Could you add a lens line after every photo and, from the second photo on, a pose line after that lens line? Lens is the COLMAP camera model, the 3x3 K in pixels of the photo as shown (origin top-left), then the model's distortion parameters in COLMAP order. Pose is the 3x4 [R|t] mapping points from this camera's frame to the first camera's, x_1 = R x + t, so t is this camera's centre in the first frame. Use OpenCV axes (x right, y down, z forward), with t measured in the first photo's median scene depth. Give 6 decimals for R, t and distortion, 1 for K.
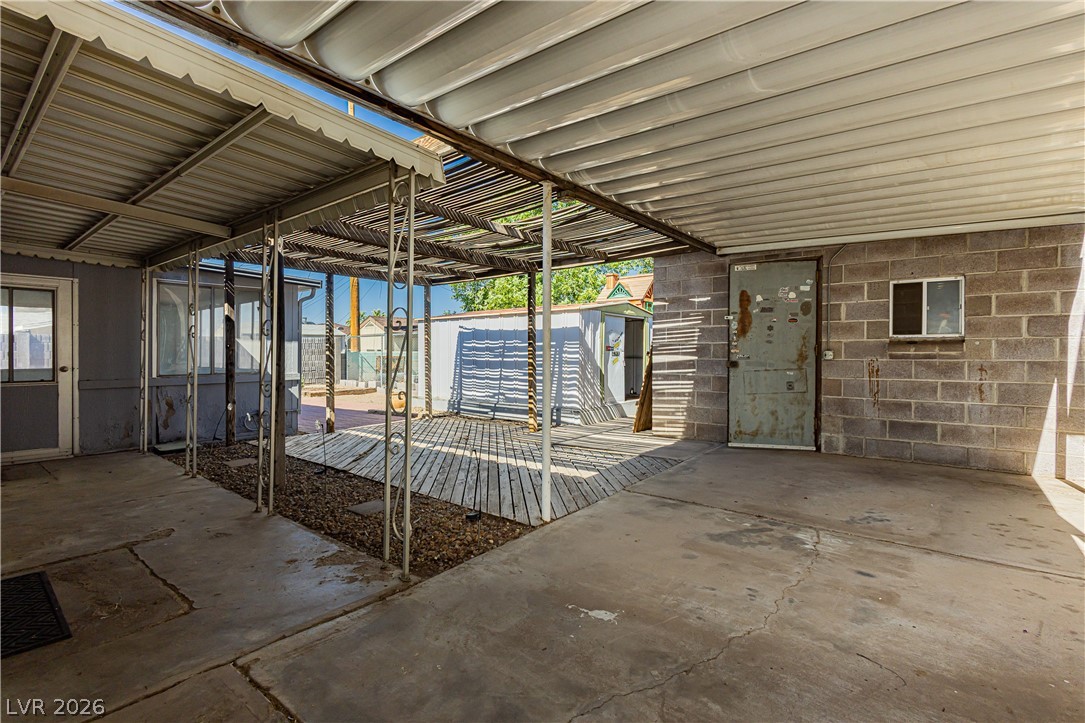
lens RADIAL K [[498.4, 0, 544.6], [0, 498.4, 355.4], [0, 0, 1]] dist [0.002024, -0.000426]
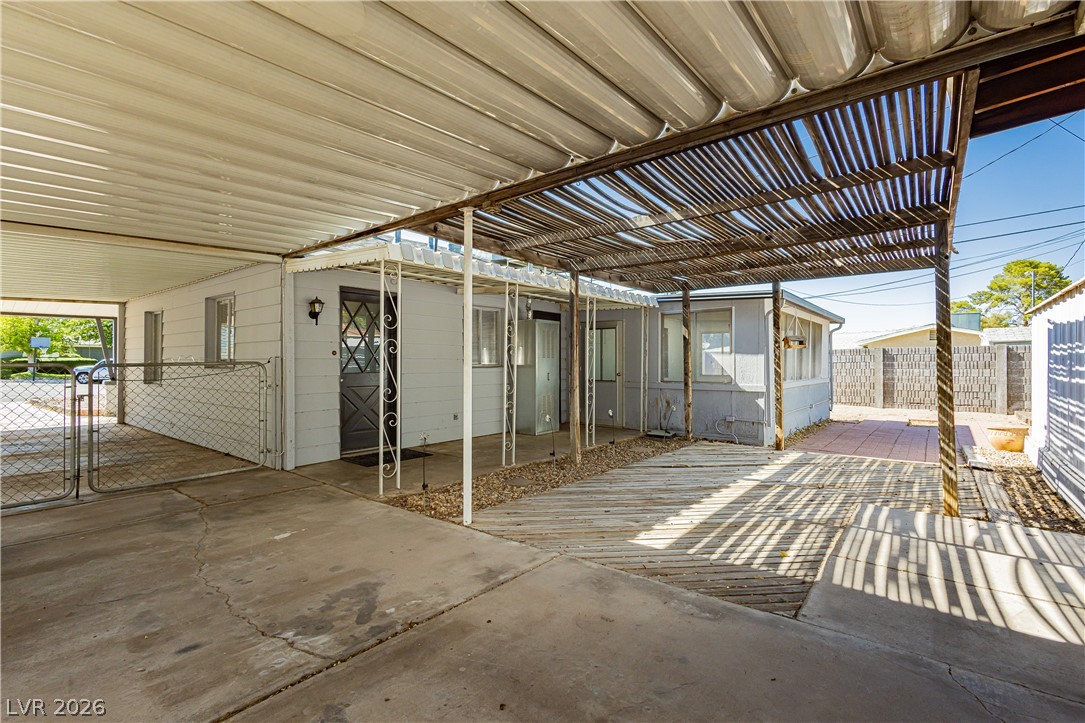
lens RADIAL K [[498.4, 0, 544.6], [0, 498.4, 355.4], [0, 0, 1]] dist [0.002024, -0.000426]
pose [[-0.001959, -0.013789, -0.999903, 1.124626], [-0.006636, 0.999883, -0.013776, -0.018072], [0.999976, 0.006608, -0.002050, 1.219397]]
